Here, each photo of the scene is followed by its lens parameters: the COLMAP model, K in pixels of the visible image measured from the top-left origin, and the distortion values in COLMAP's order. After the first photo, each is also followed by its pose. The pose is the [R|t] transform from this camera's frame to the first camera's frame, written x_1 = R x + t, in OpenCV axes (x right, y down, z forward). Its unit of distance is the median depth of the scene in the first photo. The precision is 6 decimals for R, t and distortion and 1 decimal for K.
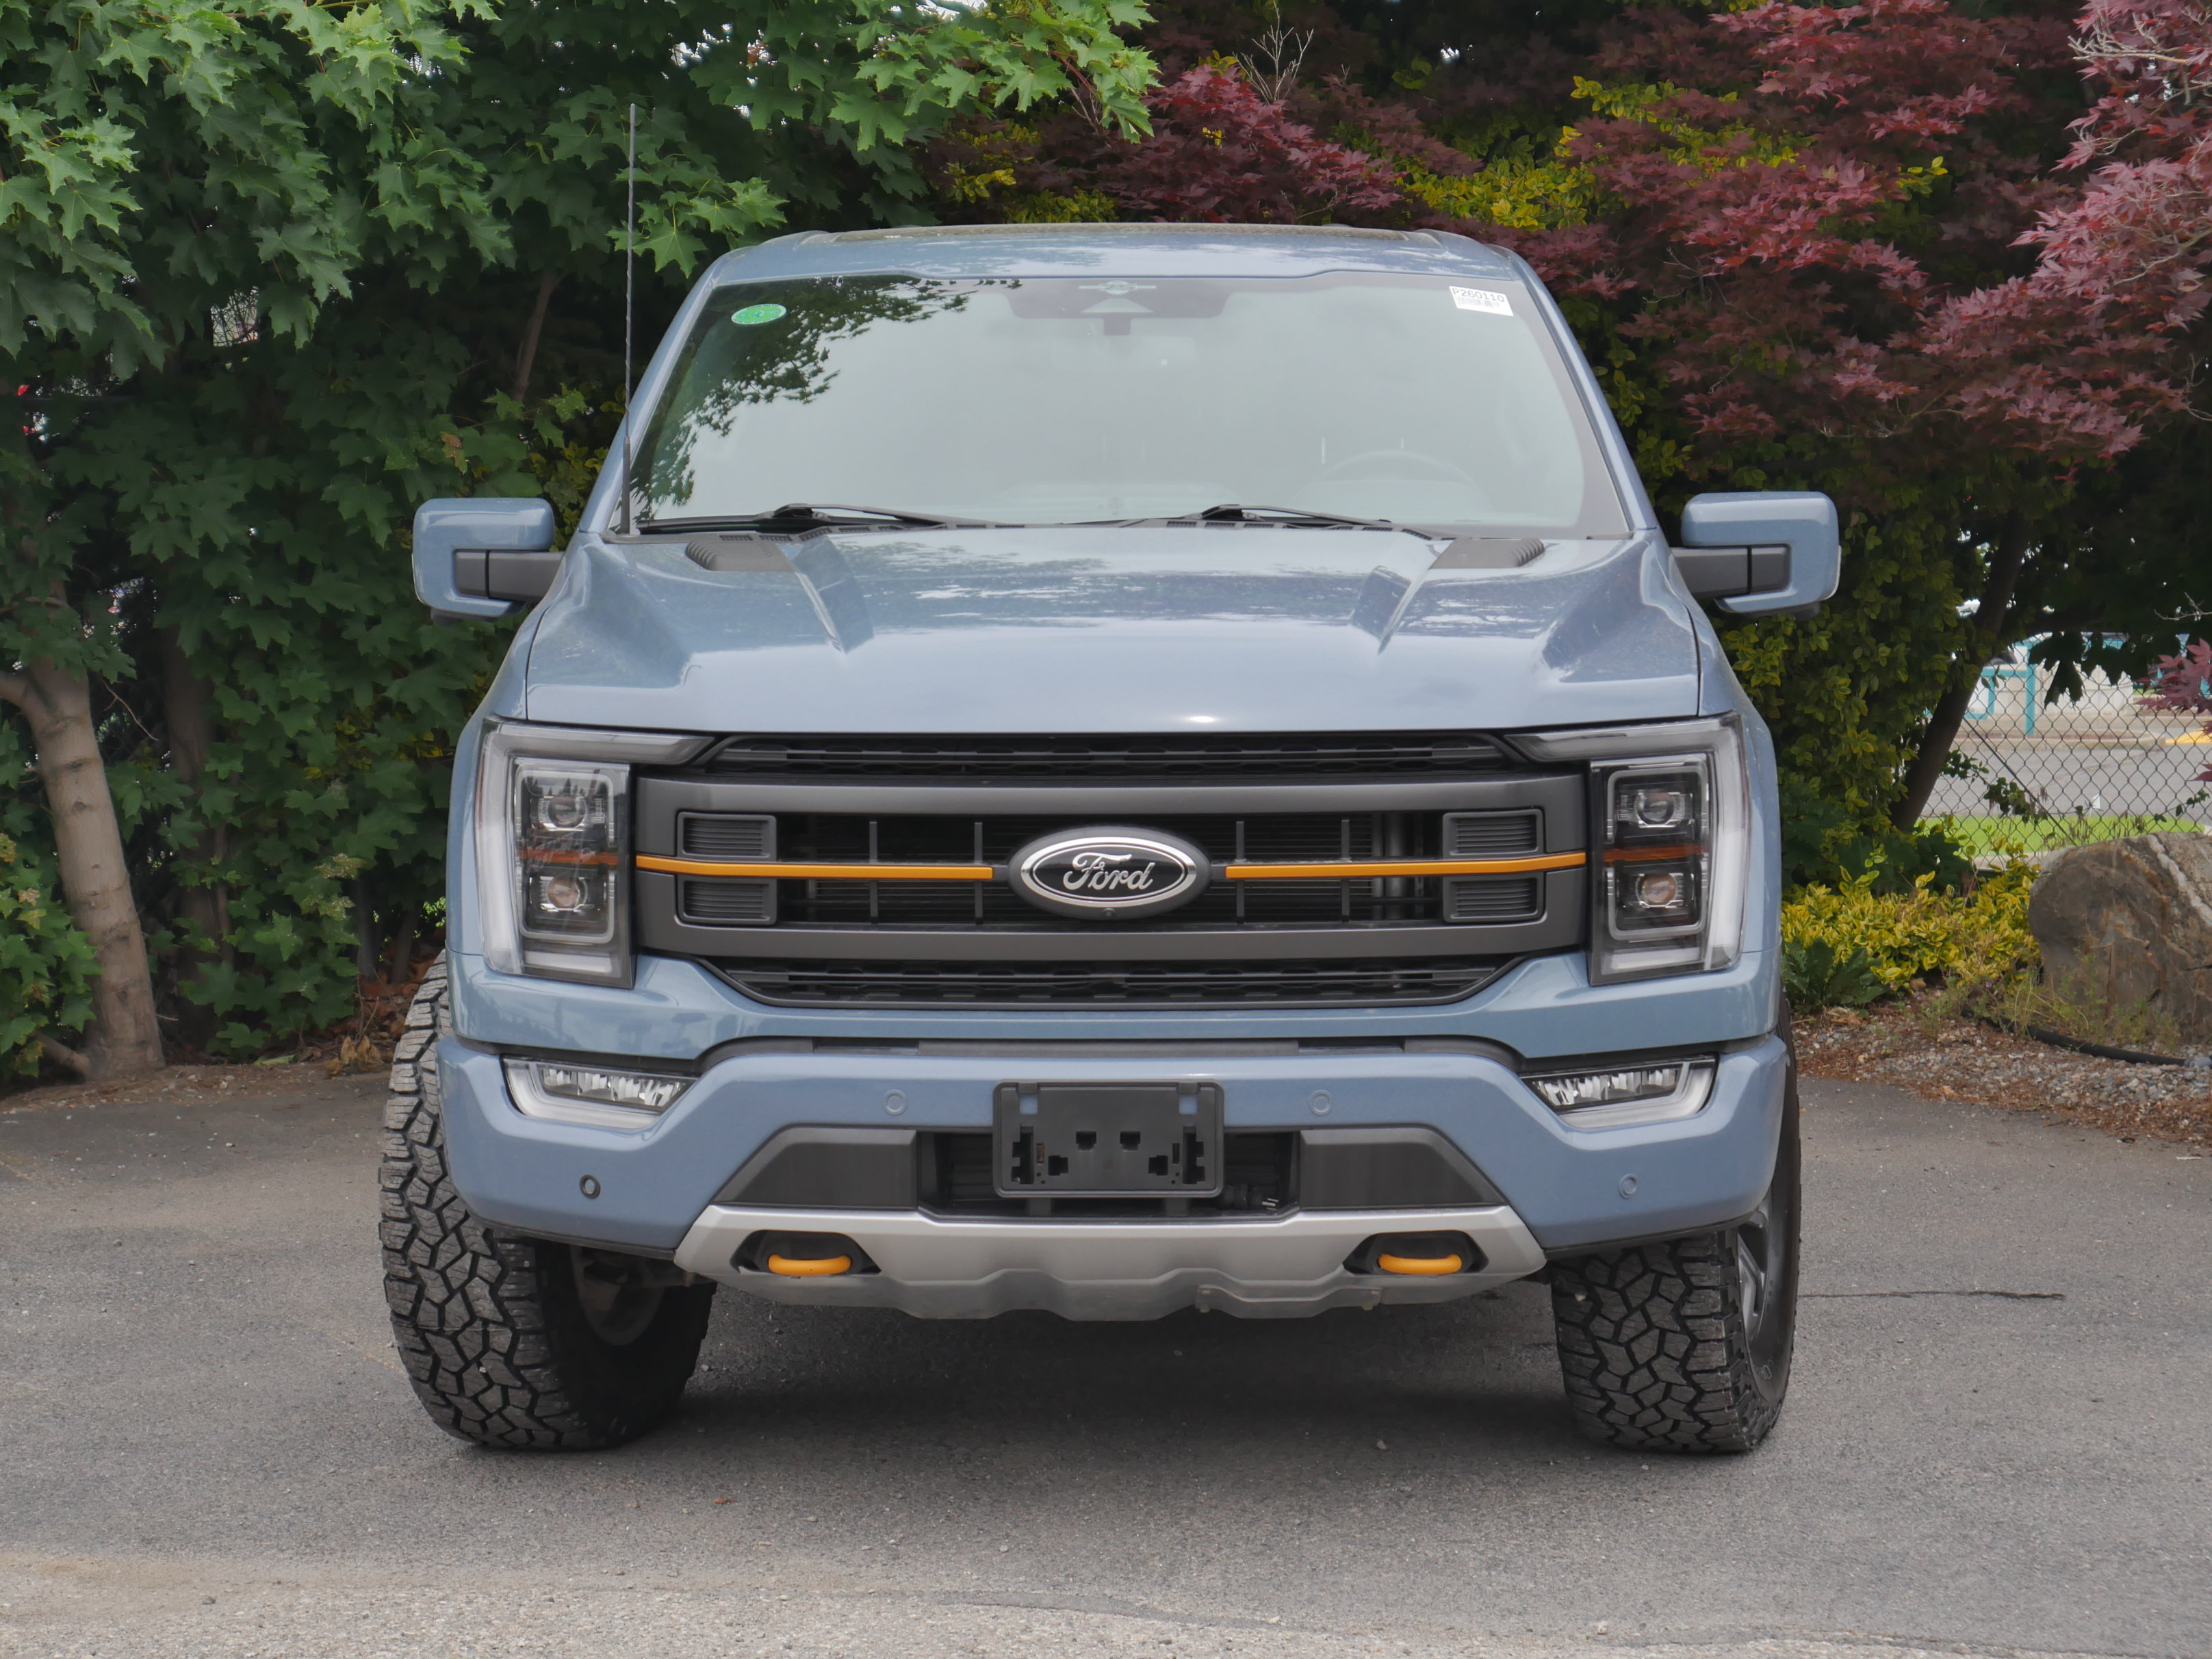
lens RADIAL K [[5444.1, 0, 1134.6], [0, 5444.1, 851.7], [0, 0, 1]] dist [0.202338, 0.000000]
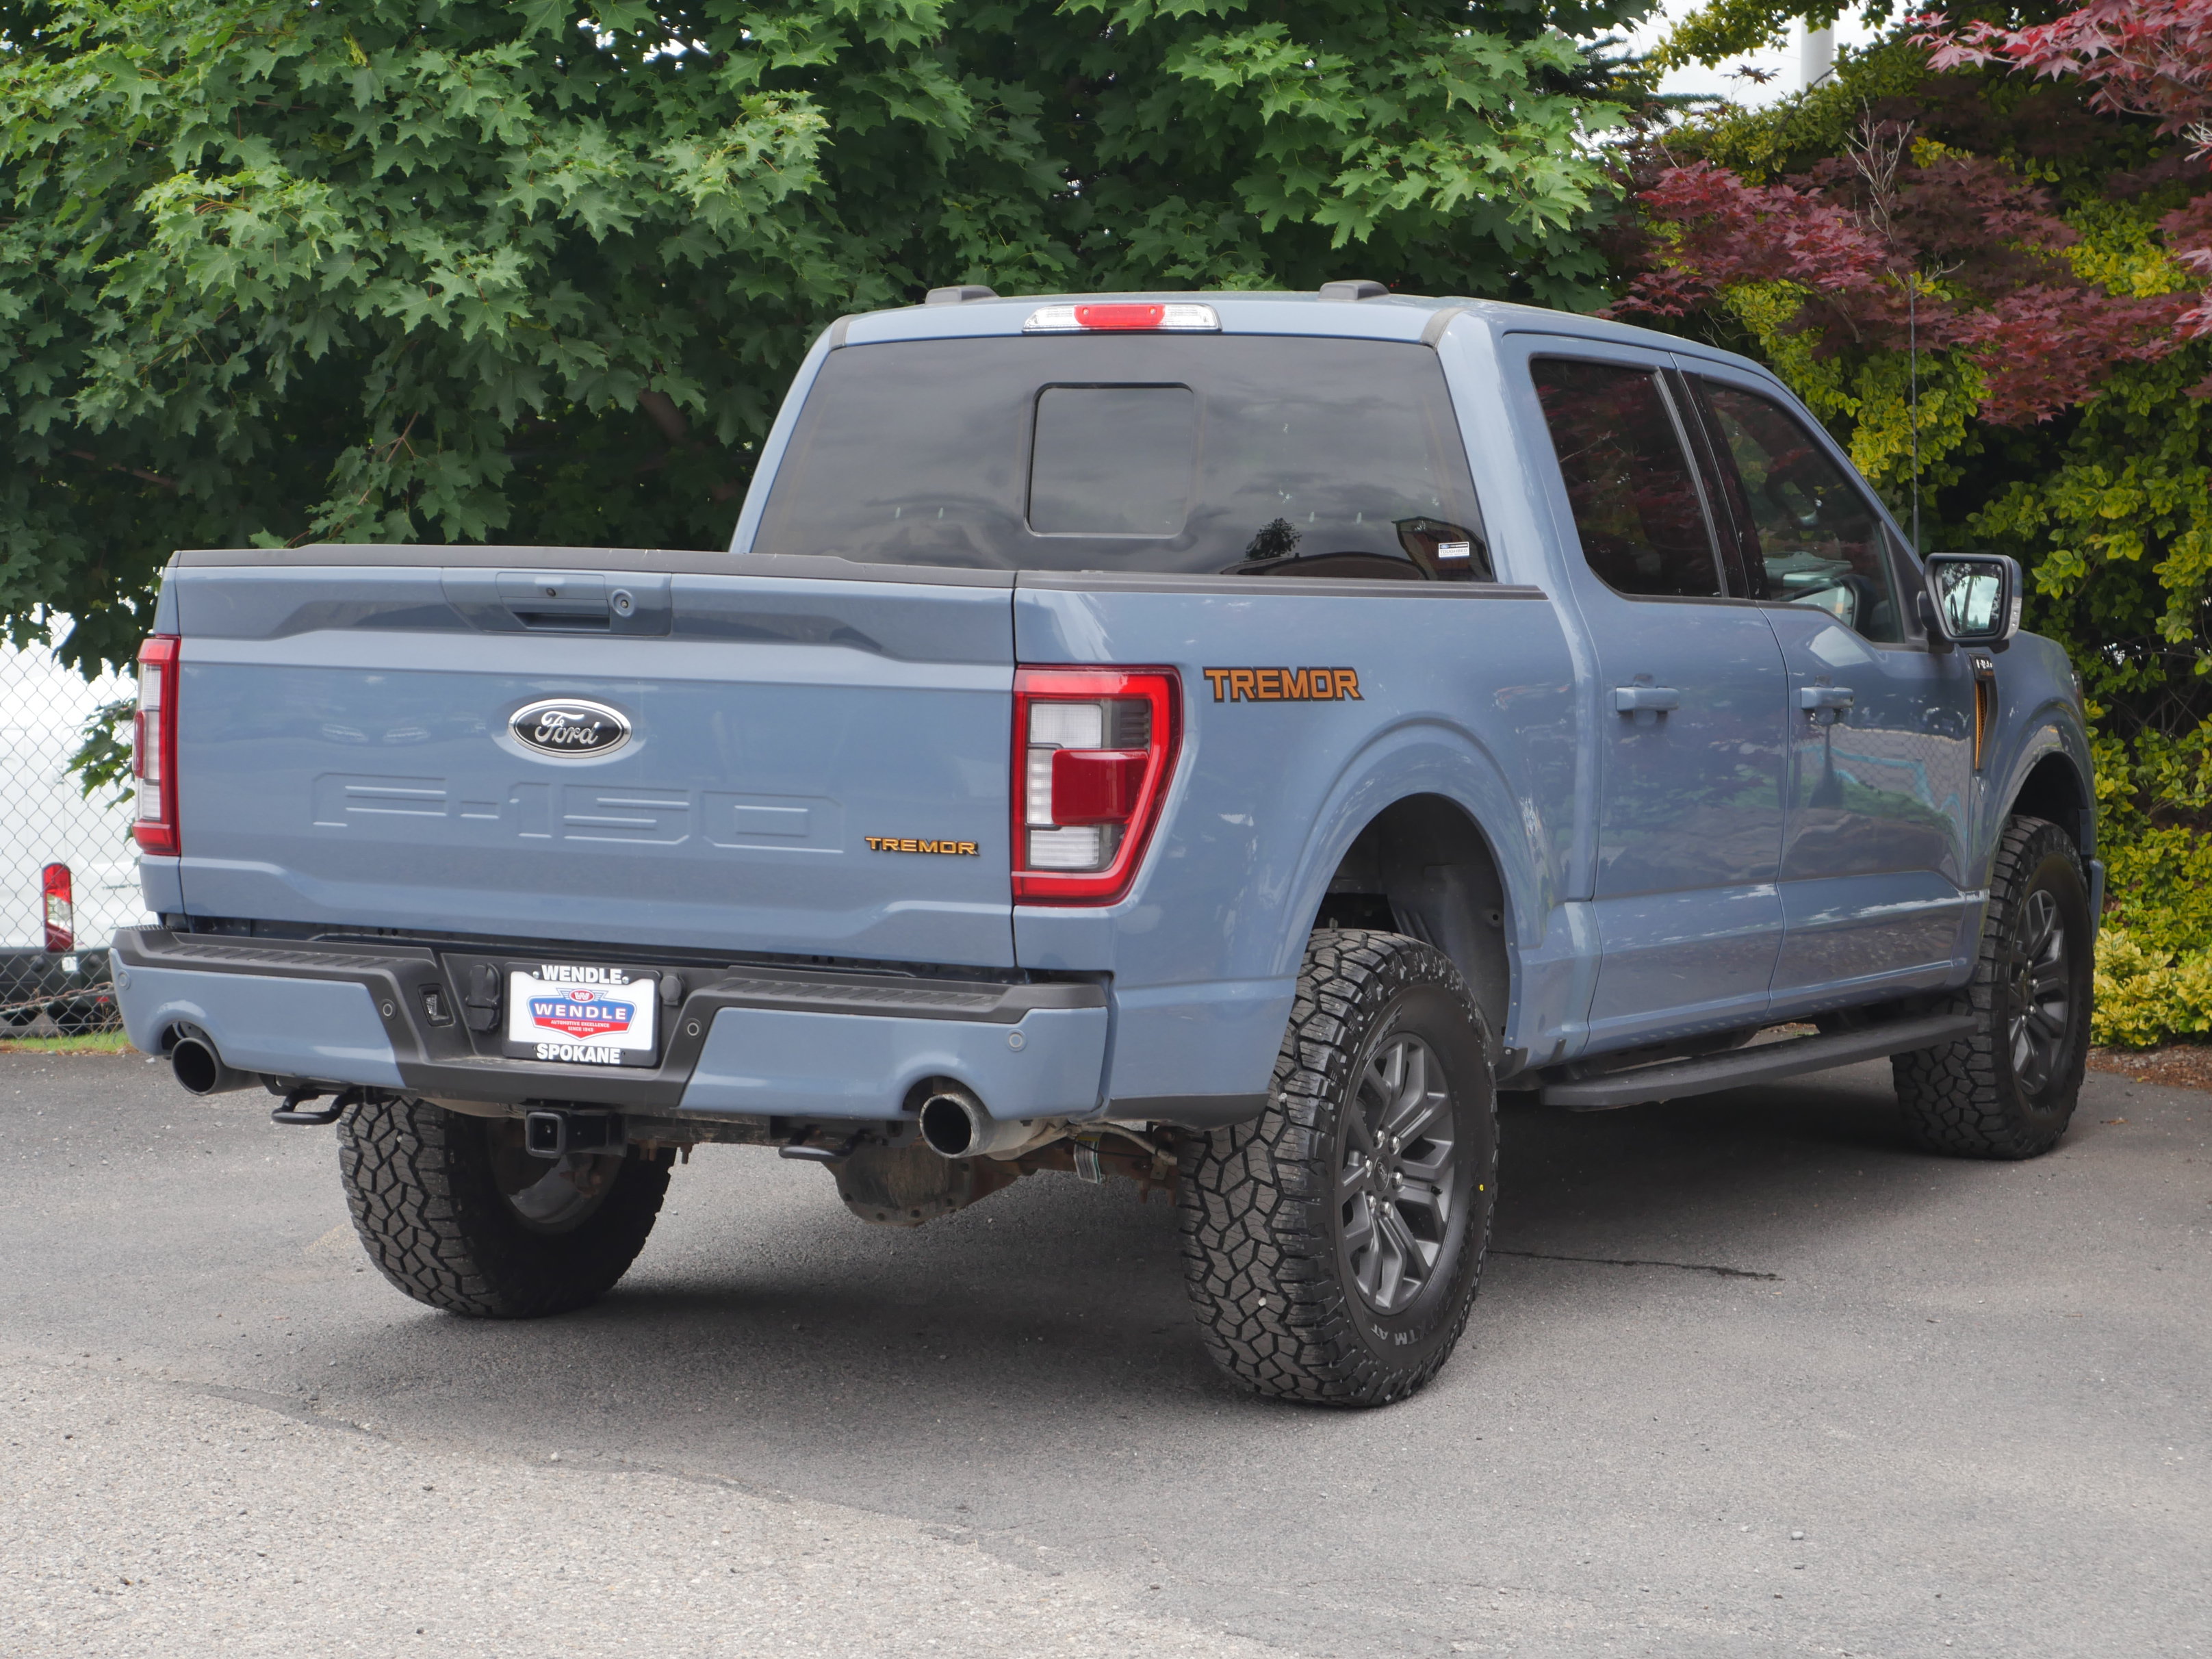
lens RADIAL K [[5150.7, 0, 1059.1], [0, 5150.7, 824.8], [0, 0, 1]] dist [0.217874, 0.000000]
pose [[0.869992, 0.038693, -0.491545, 0.445267], [-0.040881, 0.999144, 0.006295, -0.009269], [0.491367, 0.014618, 0.870830, 0.009793]]
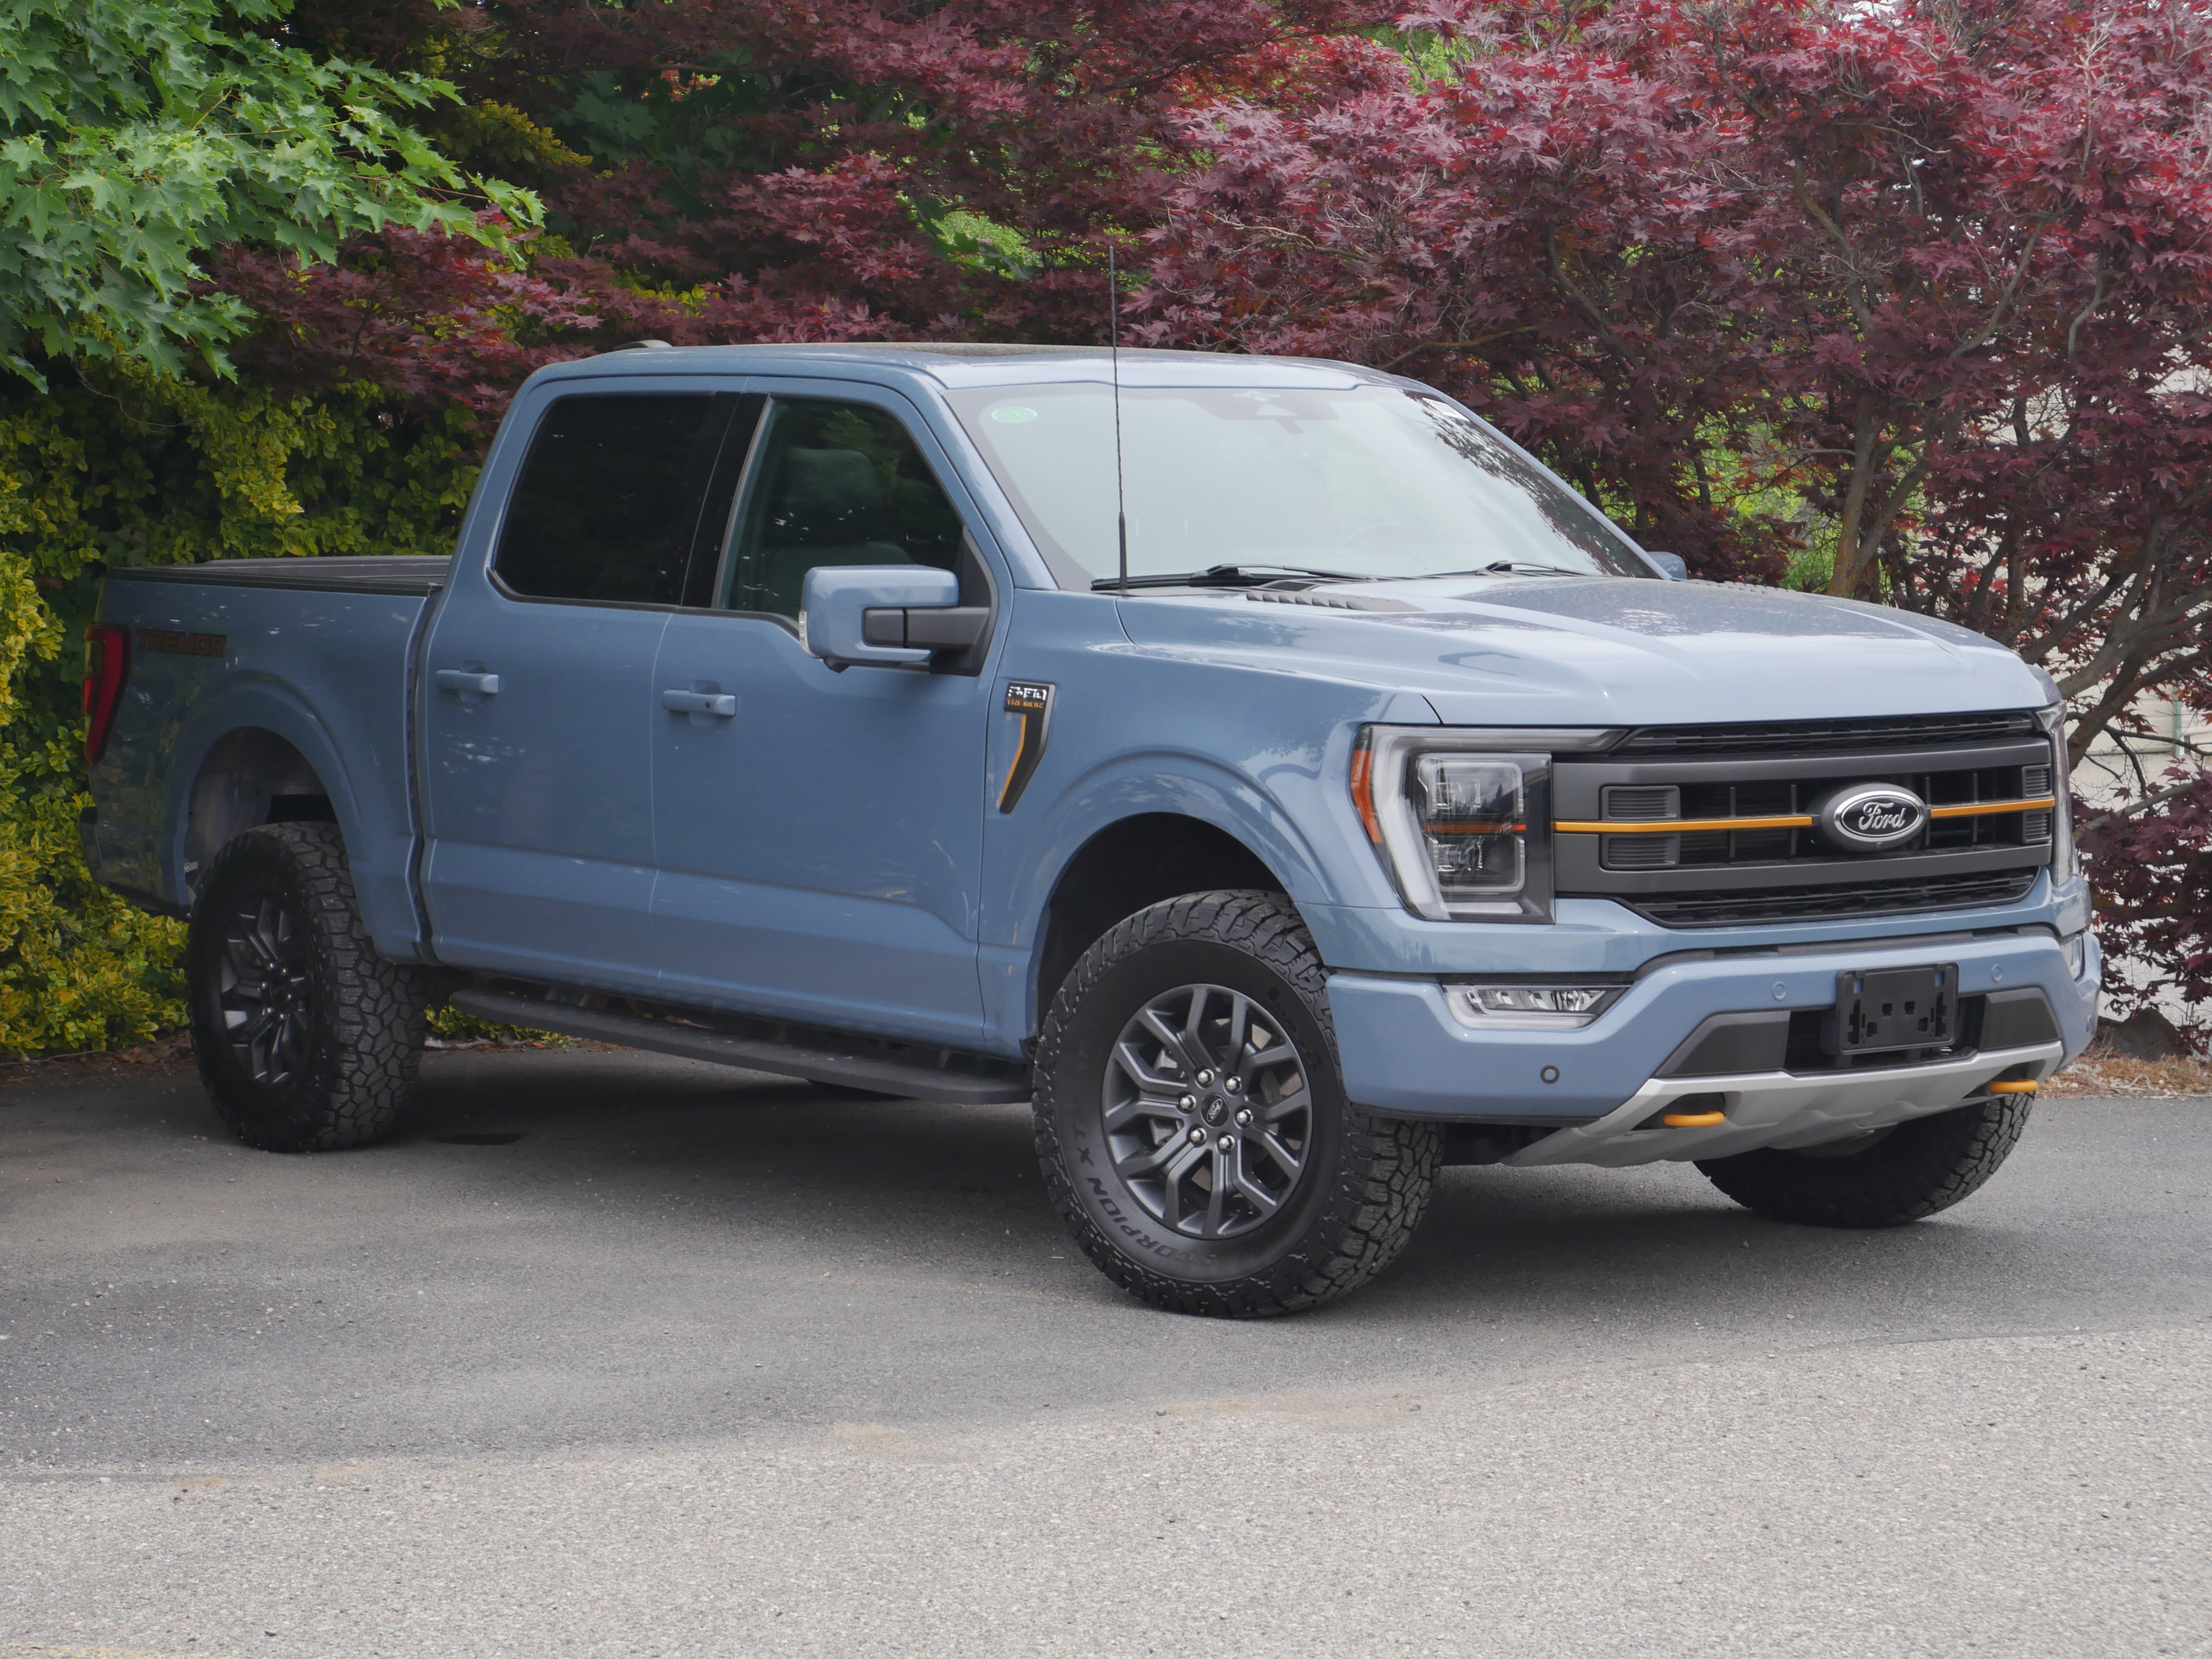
lens RADIAL K [[5178.6, 0, 1050.5], [0, 5178.6, 839.0], [0, 0, 1]] dist [0.115393, 0.000000]
pose [[0.791843, -0.042346, 0.609255, -0.534562], [0.054854, 0.998493, -0.001894, 0.000254], [-0.608257, 0.034920, 0.792972, 0.042783]]
